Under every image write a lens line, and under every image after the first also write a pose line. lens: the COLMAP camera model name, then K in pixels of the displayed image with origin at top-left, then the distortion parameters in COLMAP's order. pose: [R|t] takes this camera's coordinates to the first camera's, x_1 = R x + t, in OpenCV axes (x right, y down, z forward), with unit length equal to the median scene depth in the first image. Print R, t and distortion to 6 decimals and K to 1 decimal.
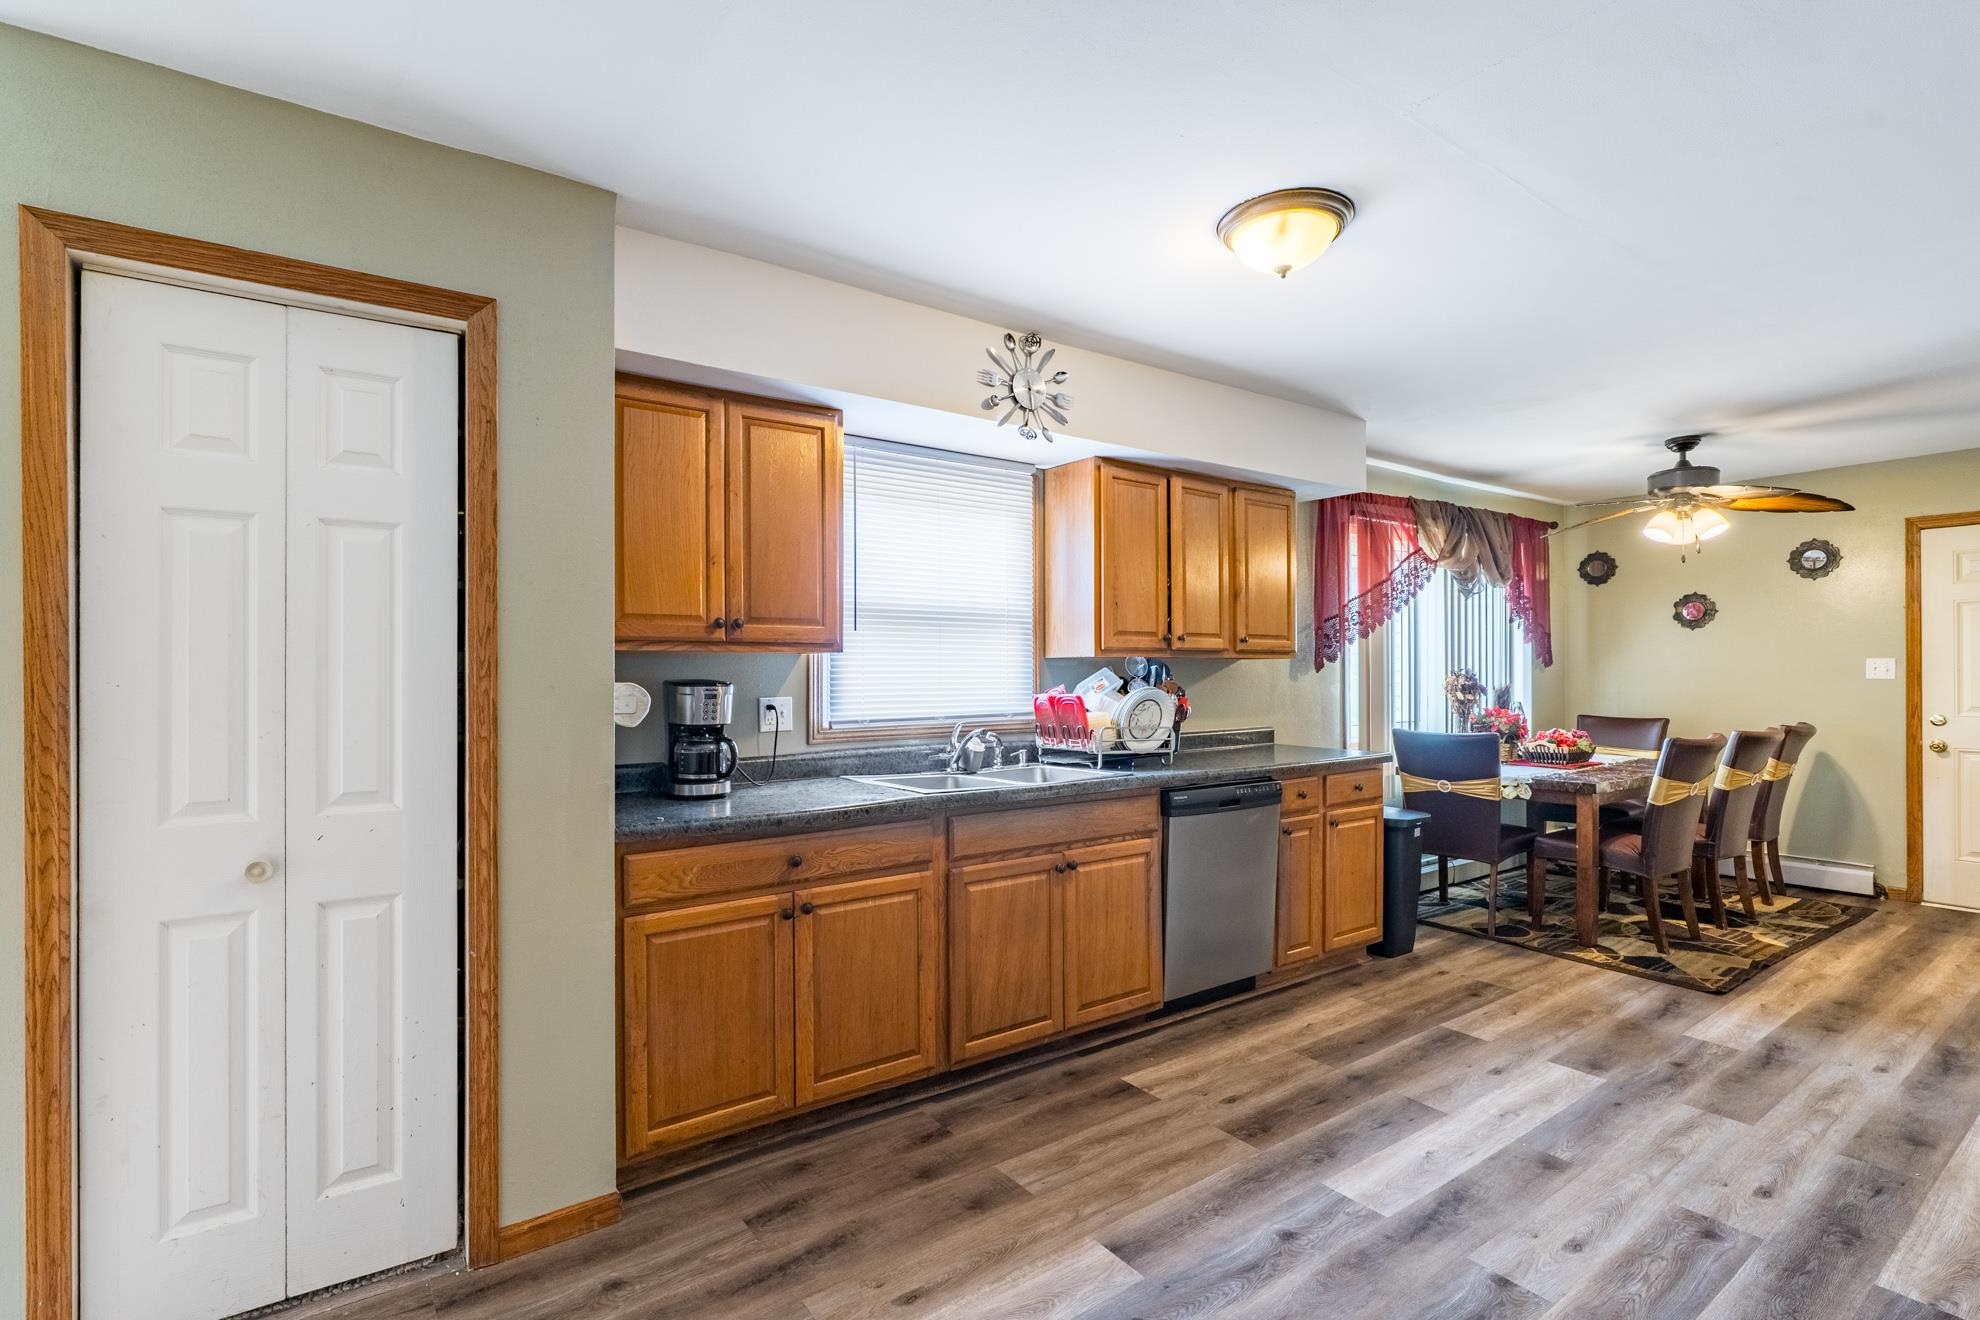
lens RADIAL K [[926.2, 0, 952.7], [0, 926.2, 665.5], [0, 0, 1]] dist [-0.012509, 0.006318]
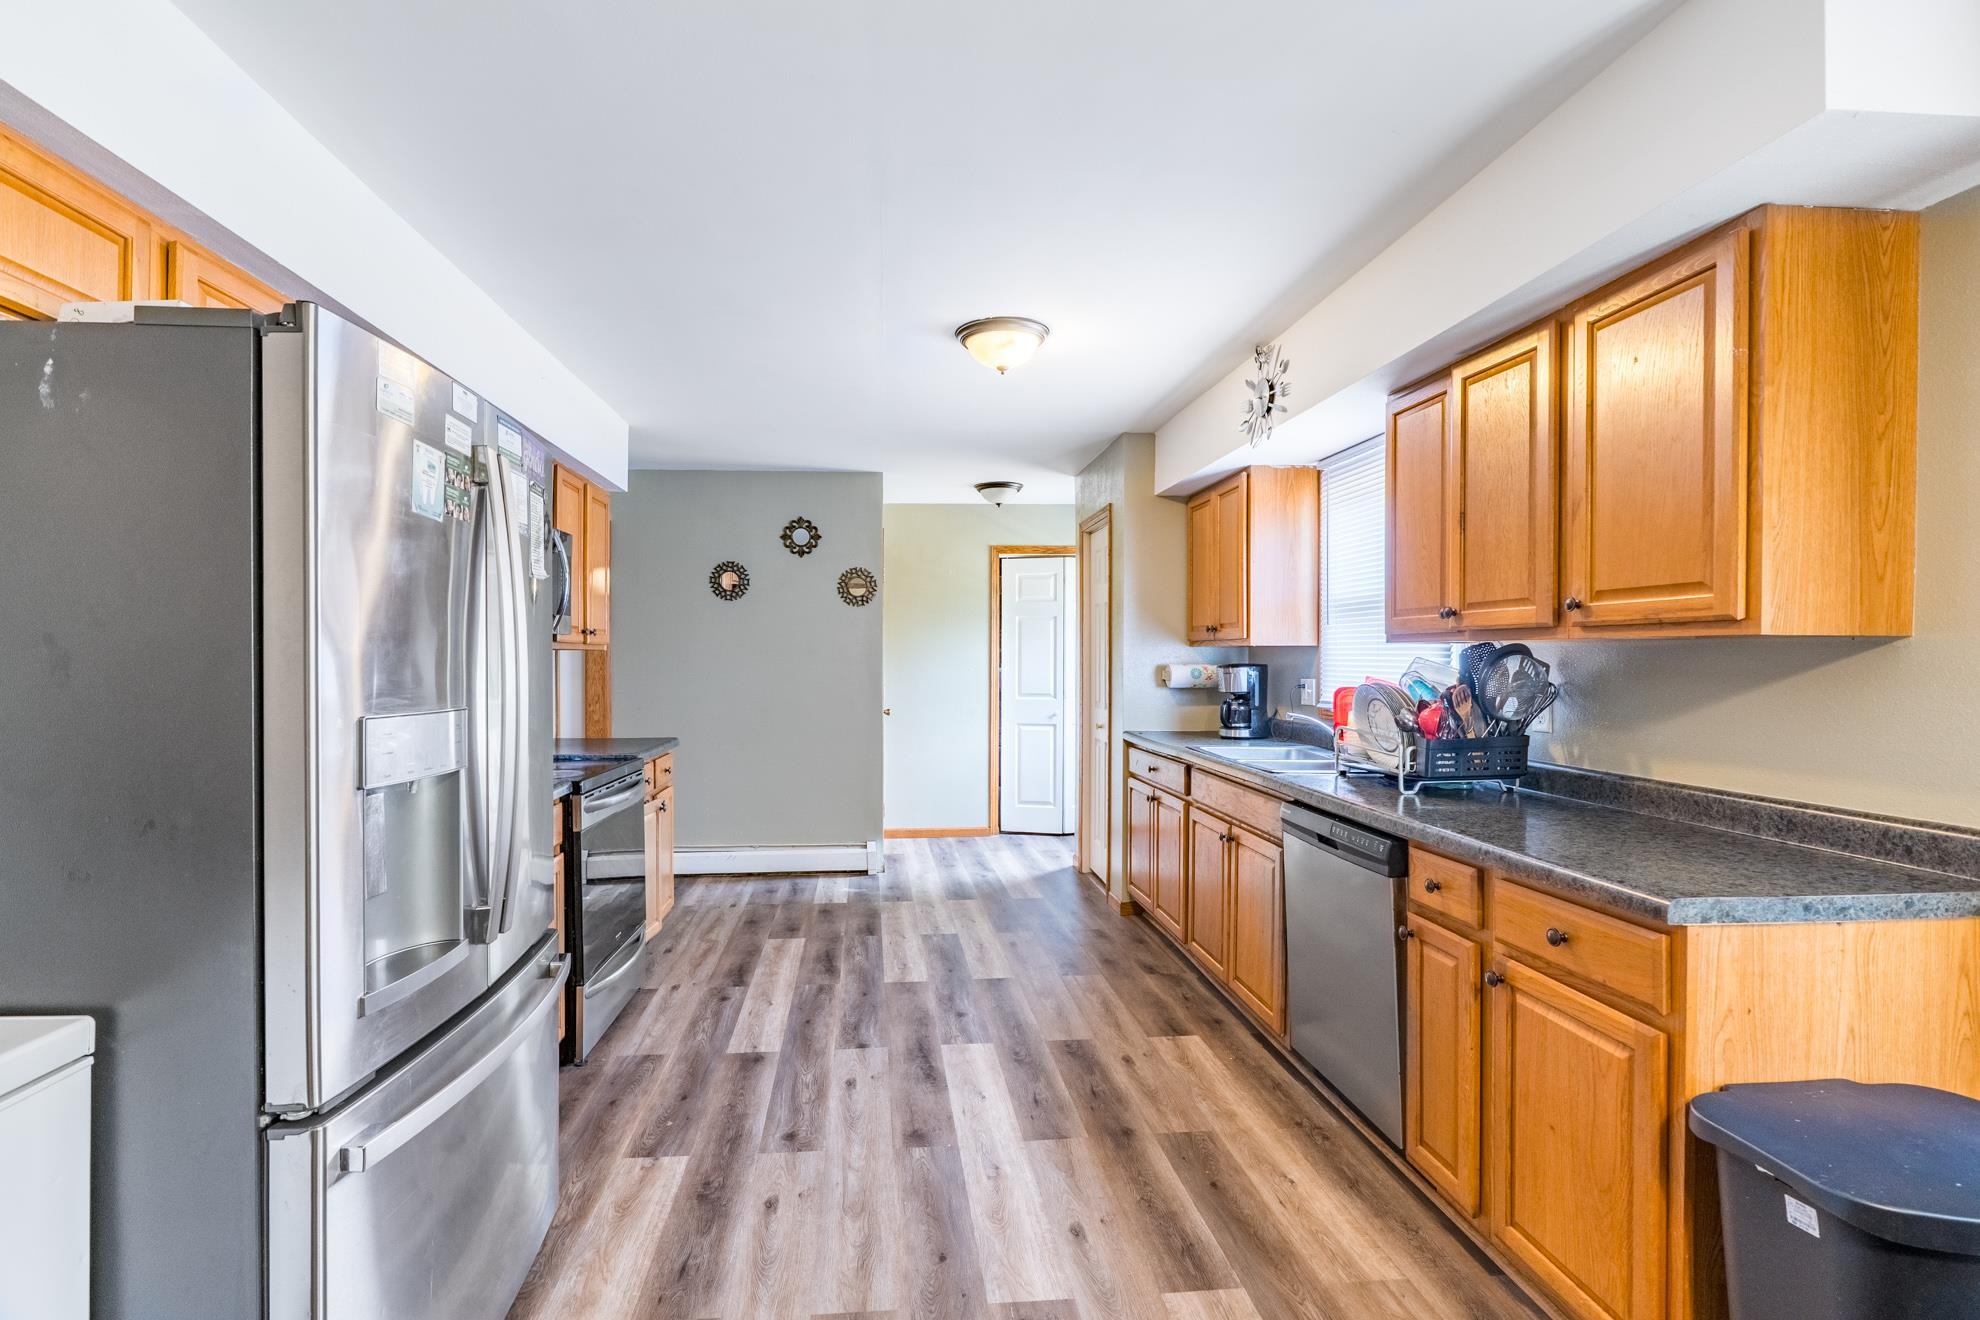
lens RADIAL K [[926.2, 0, 918.3], [0, 926.2, 661.6], [0, 0, 1]] dist [-0.012509, 0.006318]
pose [[-0.529429, 0.006182, -0.848332, 1.097064], [0.006271, 0.999975, 0.003373, 0.001273], [0.848331, -0.003535, -0.529455, 1.116705]]
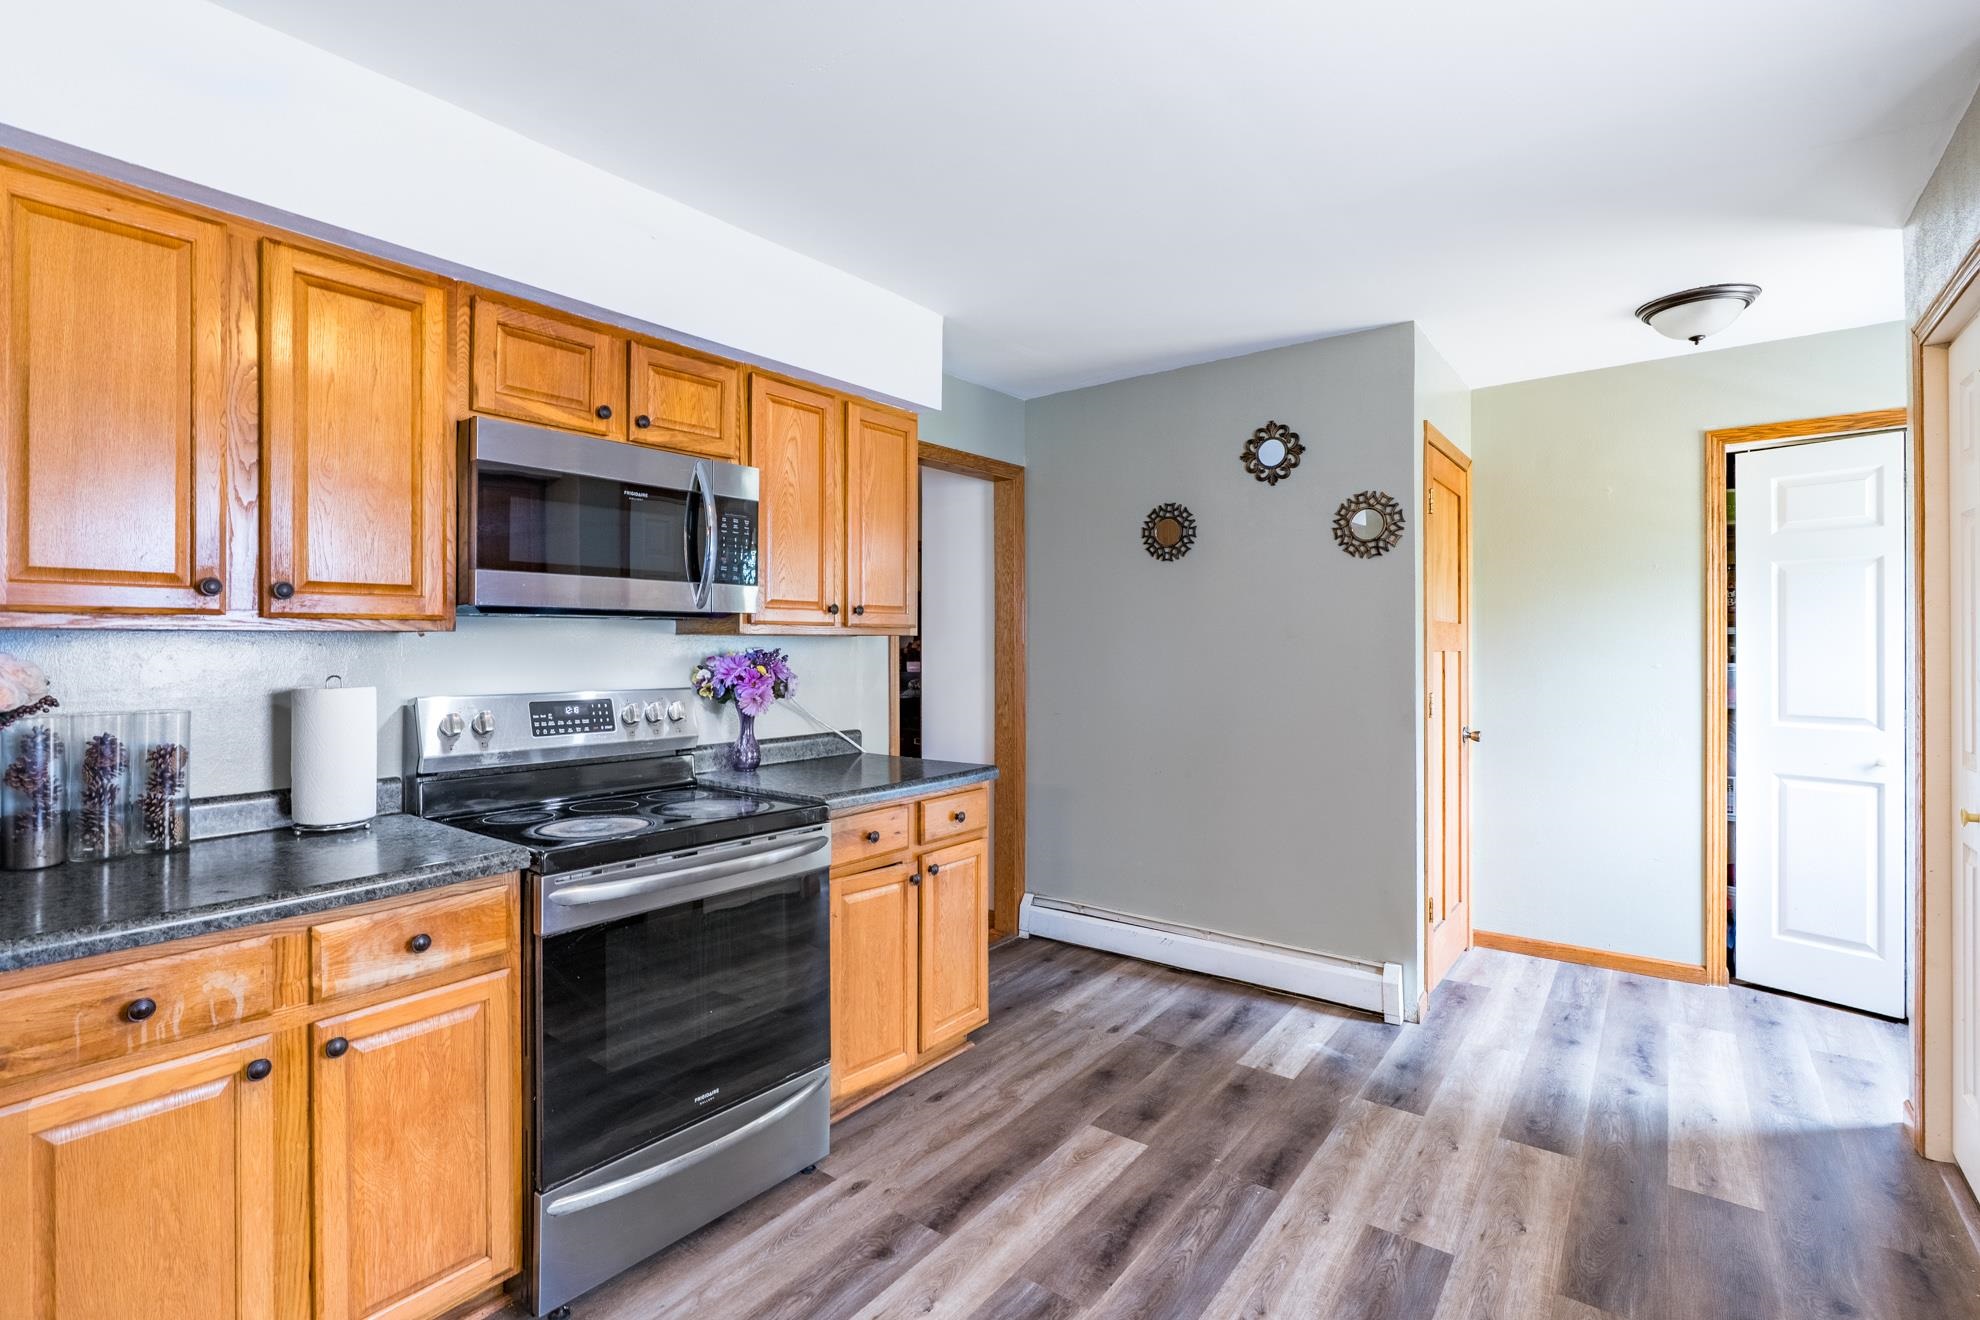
lens RADIAL K [[926.2, 0, 913.8], [0, 926.2, 642.7], [0, 0, 1]] dist [-0.012509, 0.006318]
pose [[-0.961894, 0.005260, -0.273372, 0.456384], [0.007118, 0.999958, -0.005805, -0.001217], [0.273329, -0.007529, -0.961891, 0.946178]]
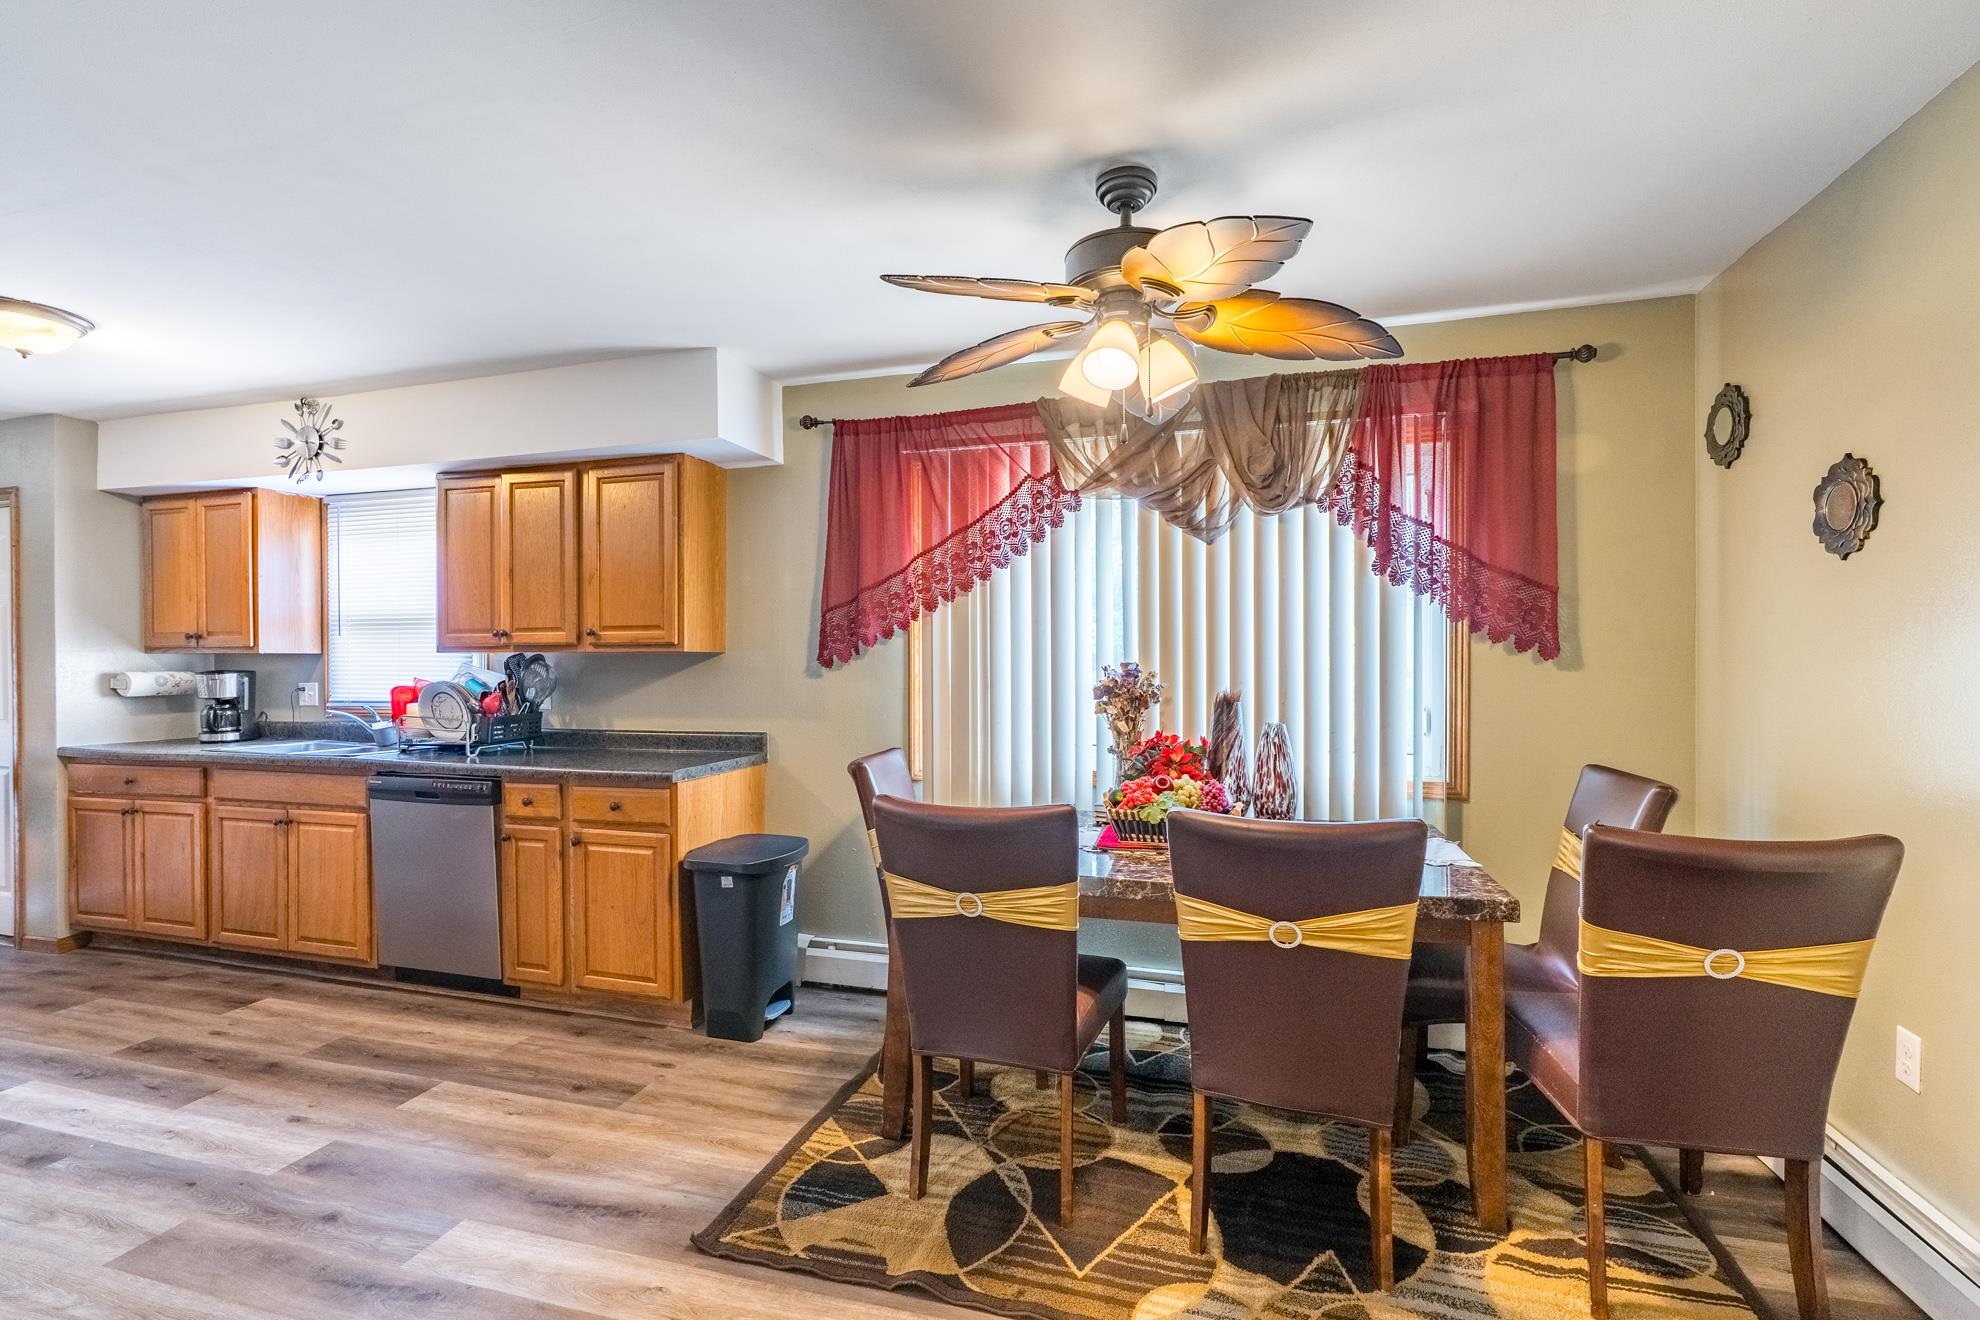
lens RADIAL K [[926.2, 0, 992.6], [0, 926.2, 668.8], [0, 0, 1]] dist [-0.012509, 0.006318]
pose [[0.619991, 0.007011, -0.784577, 1.491496], [0.005820, 0.999891, 0.013534, -0.001334], [0.784587, -0.012957, 0.619883, 0.861910]]
